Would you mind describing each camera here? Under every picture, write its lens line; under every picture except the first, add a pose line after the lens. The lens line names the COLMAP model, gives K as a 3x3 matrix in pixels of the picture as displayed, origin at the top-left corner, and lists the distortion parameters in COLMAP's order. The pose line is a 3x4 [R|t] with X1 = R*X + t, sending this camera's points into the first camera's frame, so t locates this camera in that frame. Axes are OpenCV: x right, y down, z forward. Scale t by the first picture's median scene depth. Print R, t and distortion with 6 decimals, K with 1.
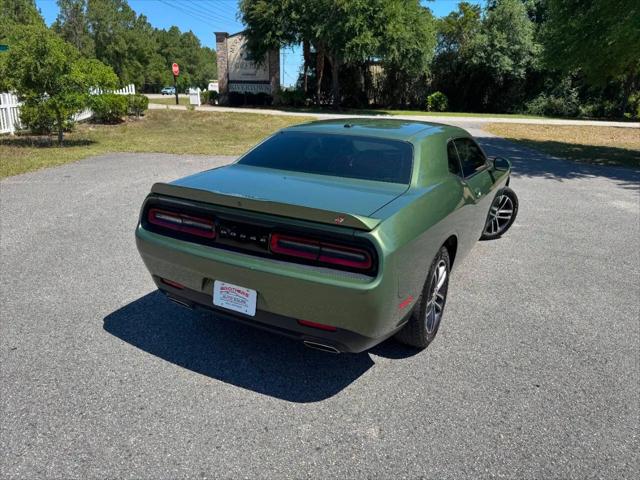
lens RADIAL K [[454.8, 0, 323.0], [0, 454.8, 240.4], [0, 0, 1]] dist [0.018548, -0.022961]
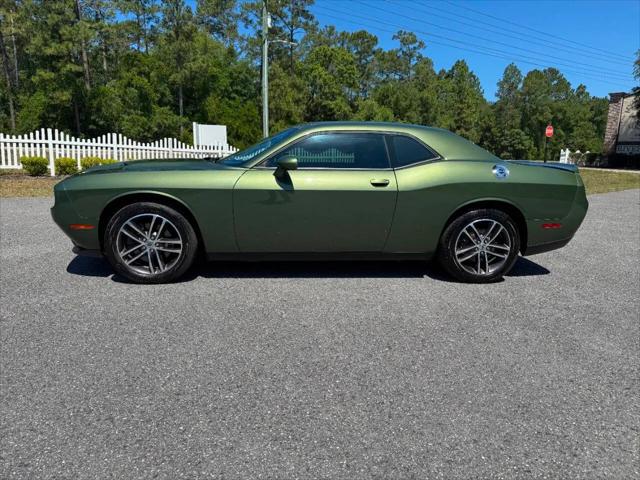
lens RADIAL K [[454.8, 0, 324.3], [0, 454.8, 247.8], [0, 0, 1]] dist [0.018548, -0.022961]
pose [[0.638494, 0.150043, -0.754859, 0.154372], [-0.246092, 0.969122, -0.015524, 0.019054], [0.729221, 0.195677, 0.655703, 0.001890]]
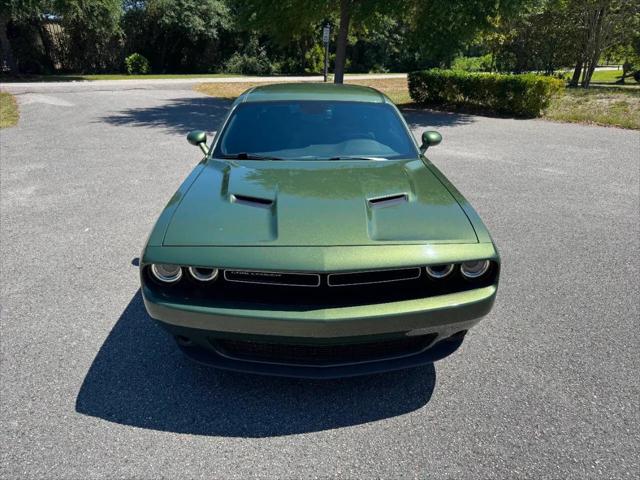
lens RADIAL K [[454.8, 0, 324.7], [0, 454.8, 239.1], [0, 0, 1]] dist [0.018548, -0.022961]
pose [[0.816475, -0.237752, 0.526158, -0.018991], [0.198247, 0.971322, 0.131272, 0.003194], [-0.542279, -0.002871, 0.840194, -0.013191]]
